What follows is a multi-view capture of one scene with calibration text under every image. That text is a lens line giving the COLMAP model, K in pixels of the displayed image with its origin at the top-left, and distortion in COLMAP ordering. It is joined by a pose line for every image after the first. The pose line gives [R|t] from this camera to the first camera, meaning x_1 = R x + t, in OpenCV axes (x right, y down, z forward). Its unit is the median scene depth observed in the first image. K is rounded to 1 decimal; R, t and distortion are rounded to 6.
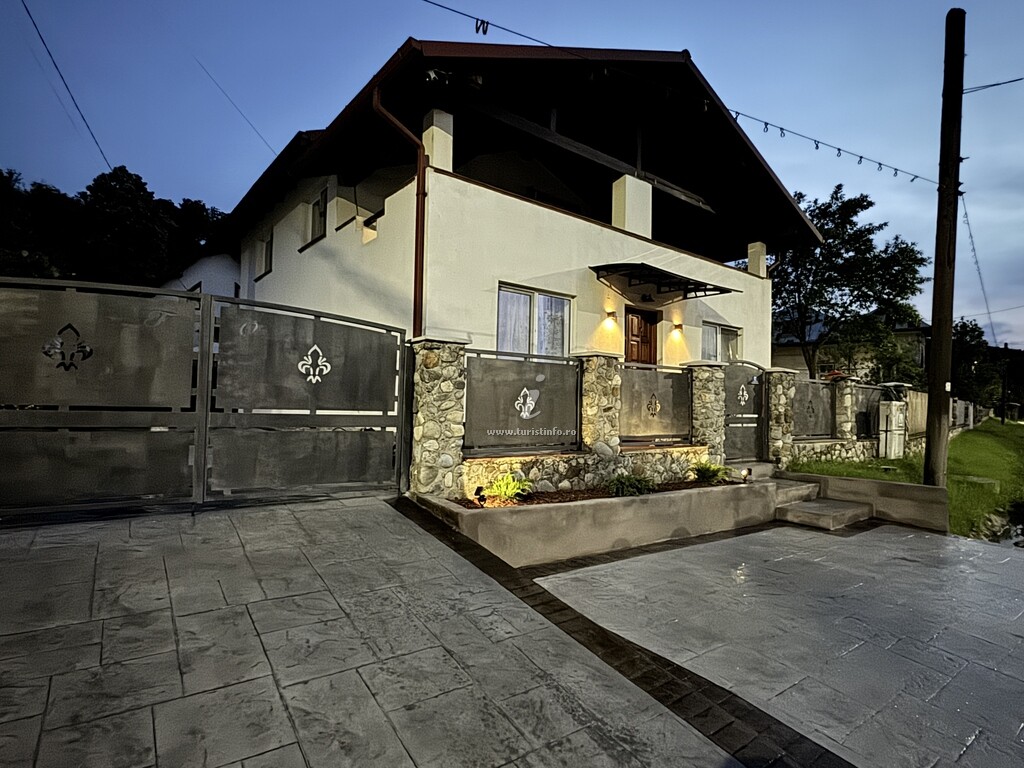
lens RADIAL K [[542.7, 0, 512.0], [0, 542.7, 384.0], [0, 0, 1]] dist [-0.004678, 0.000382]
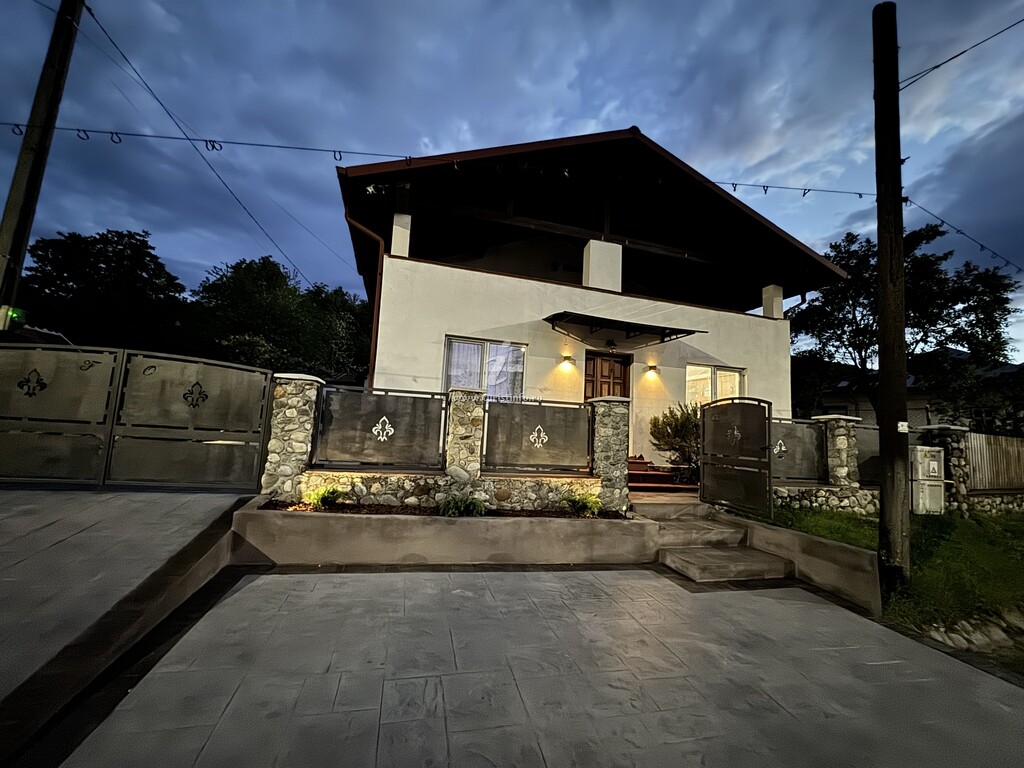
lens RADIAL K [[407.9, 0, 512.0], [0, 407.9, 384.0], [0, 0, 1]] dist [-0.004034, 0.000144]
pose [[0.922351, -0.015735, -0.386033, 0.502530], [-0.021215, 0.995600, -0.091272, 0.009031], [0.385770, 0.092374, 0.917959, 0.201875]]
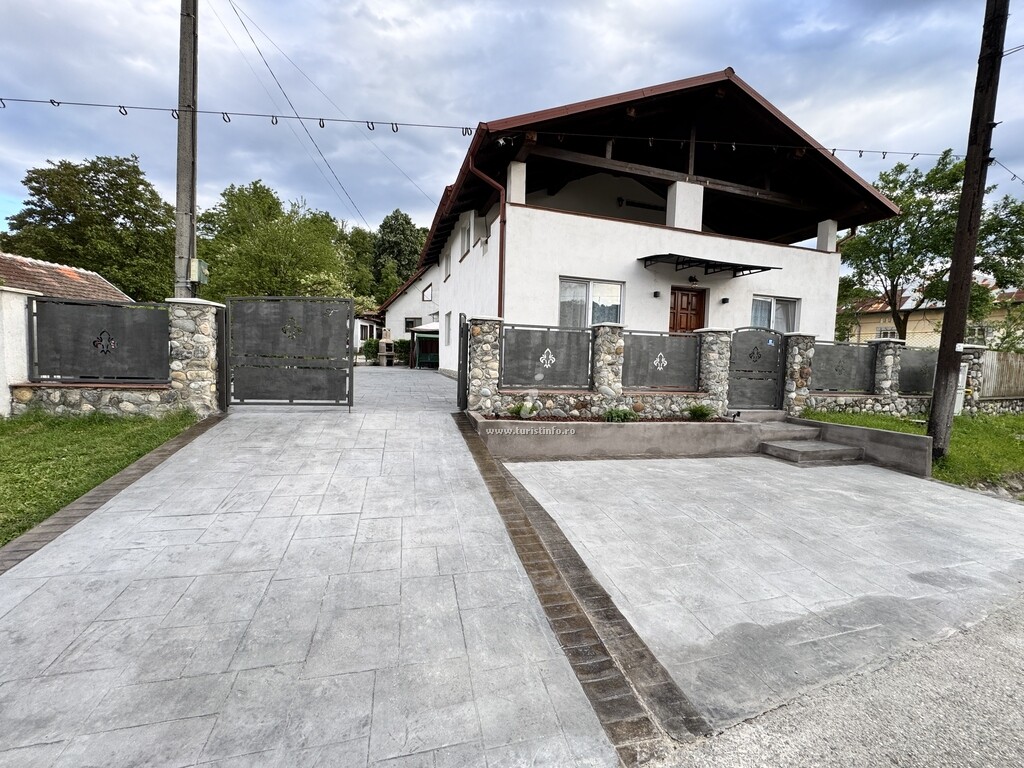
lens RADIAL K [[407.9, 0, 512.0], [0, 407.9, 384.0], [0, 0, 1]] dist [-0.004034, 0.000144]
pose [[0.930913, 0.028597, -0.364120, 0.272790], [0.002449, 0.996419, 0.084517, 0.007338], [0.365233, -0.079569, 0.927510, -0.086259]]
